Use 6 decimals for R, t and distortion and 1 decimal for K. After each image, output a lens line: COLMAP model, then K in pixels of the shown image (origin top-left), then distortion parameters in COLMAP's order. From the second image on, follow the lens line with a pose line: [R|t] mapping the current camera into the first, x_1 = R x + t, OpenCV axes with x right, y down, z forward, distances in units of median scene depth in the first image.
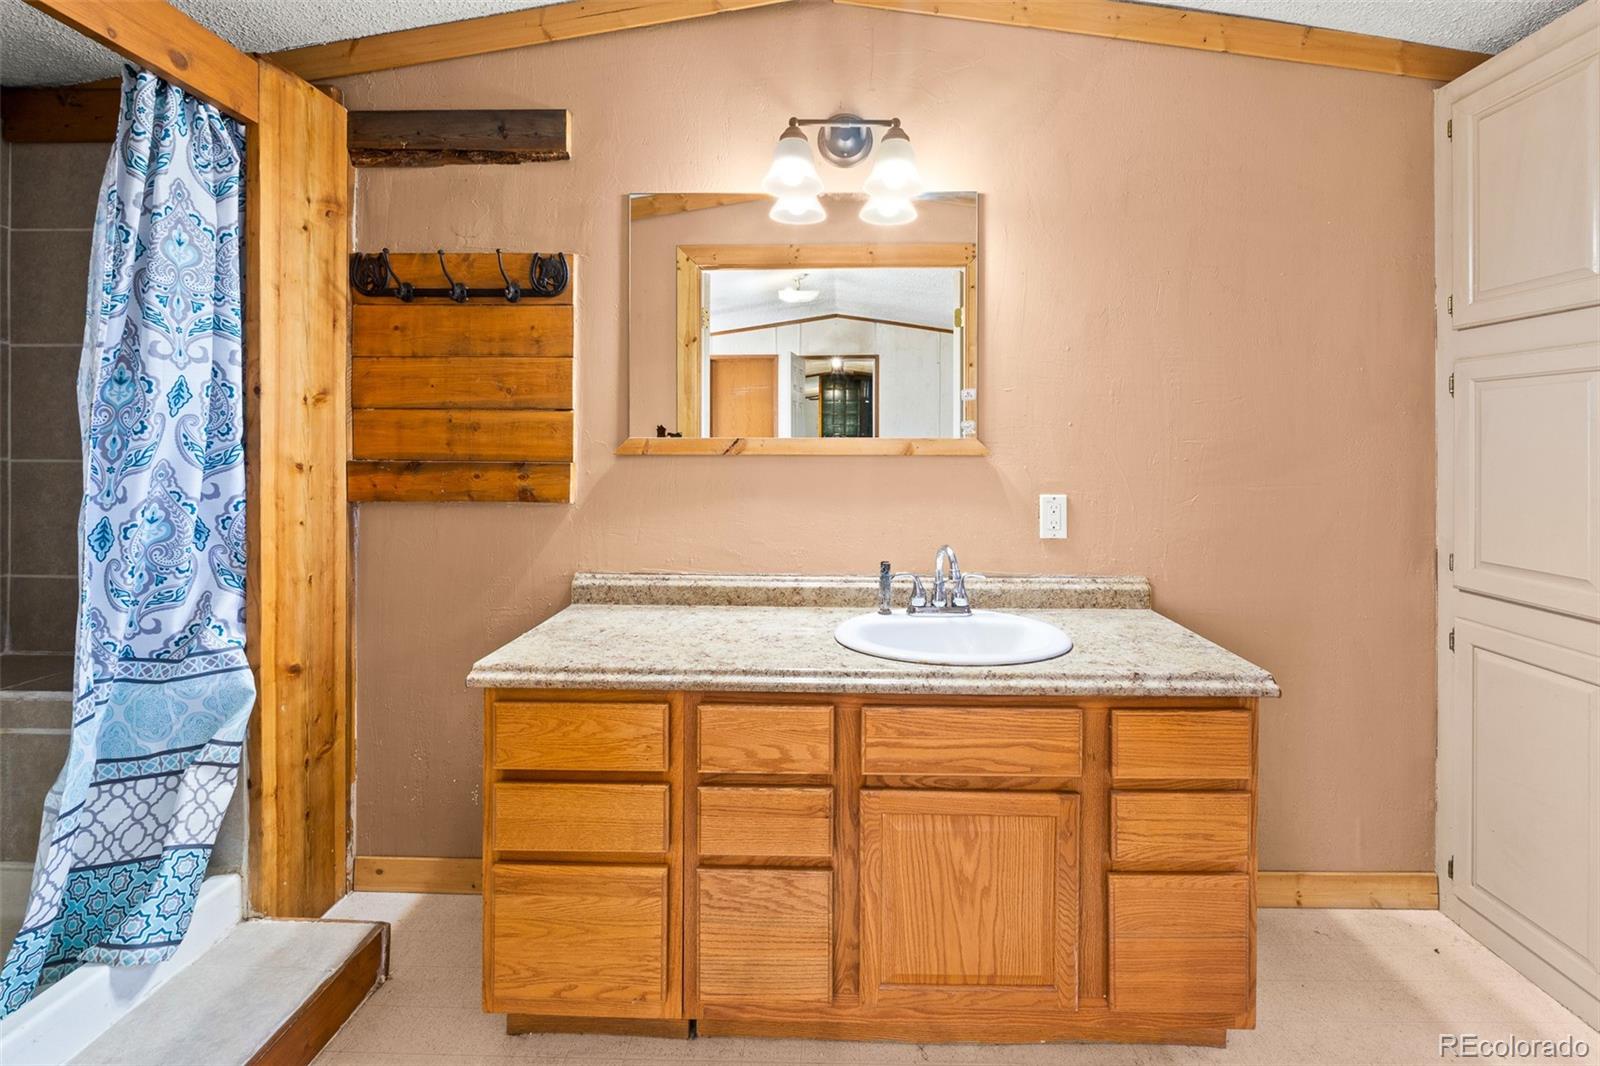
lens RADIAL K [[697.3, 0, 825.1], [0, 697.3, 441.0], [0, 0, 1]] dist [-0.009412, -0.001029]
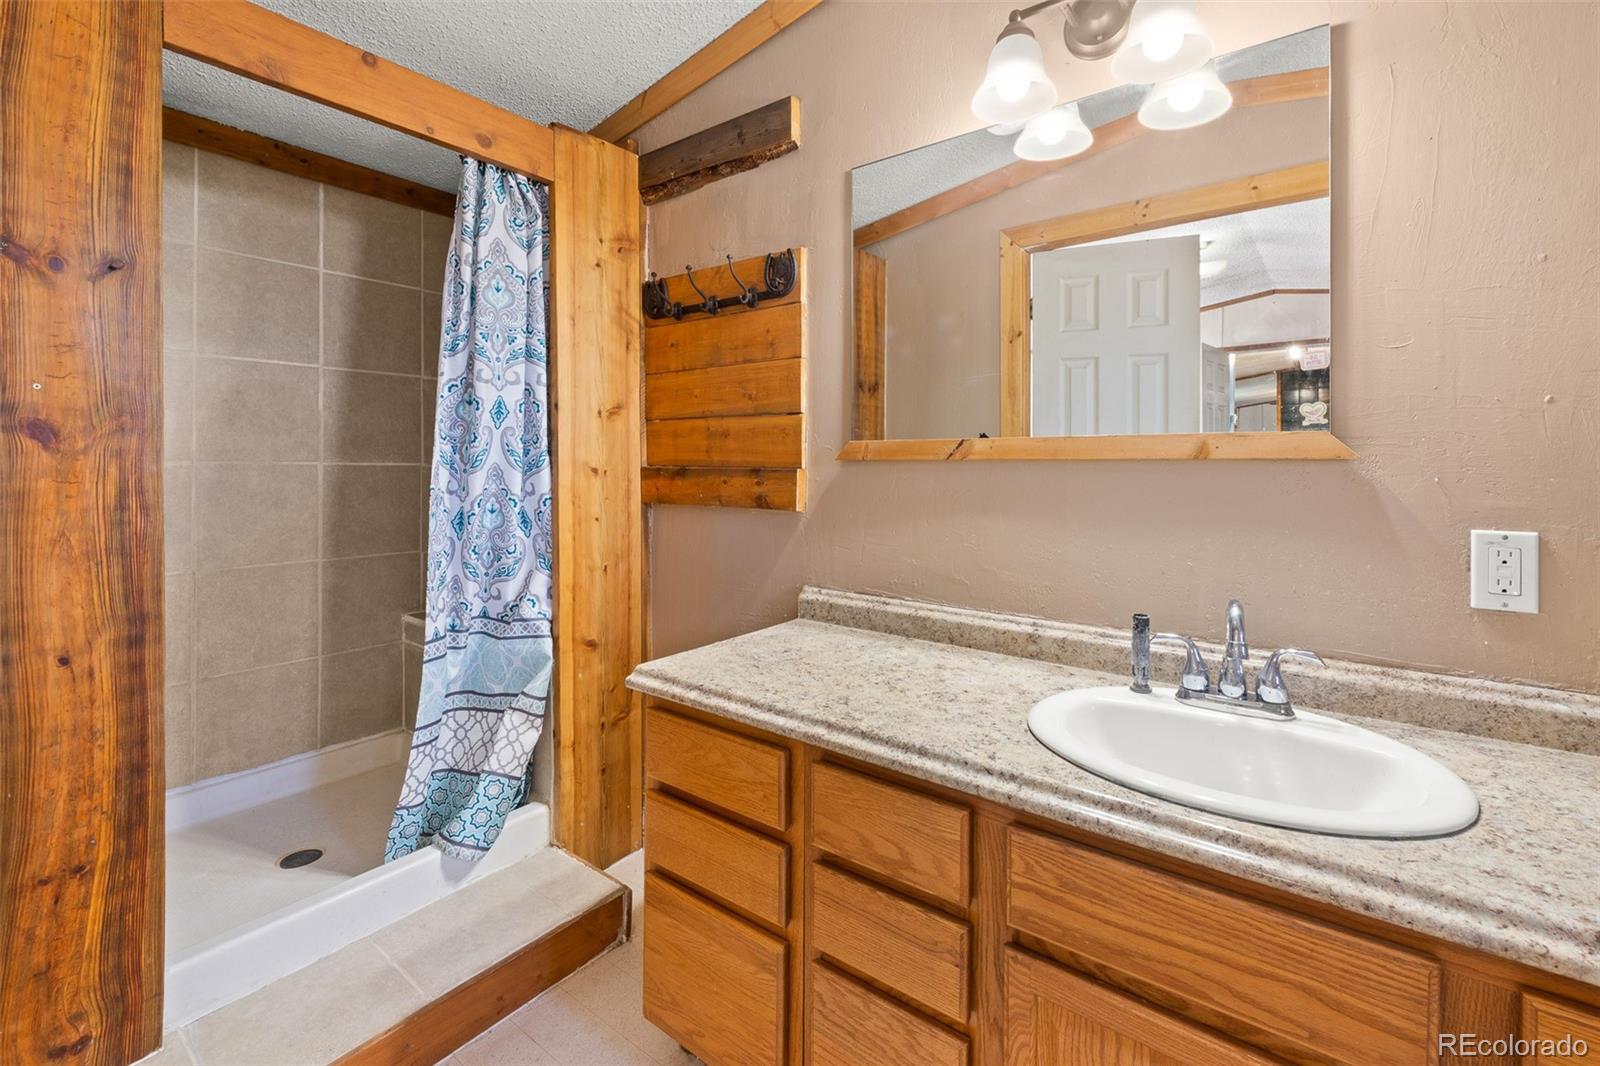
lens RADIAL K [[698.6, 0, 812.7], [0, 698.6, 465.8], [0, 0, 1]] dist [-0.003818, -0.000517]
pose [[0.809835, 0.000451, -0.586657, 0.237272], [0.006051, 0.999940, 0.009122, 0.020939], [0.586626, -0.010937, 0.809784, 0.275508]]
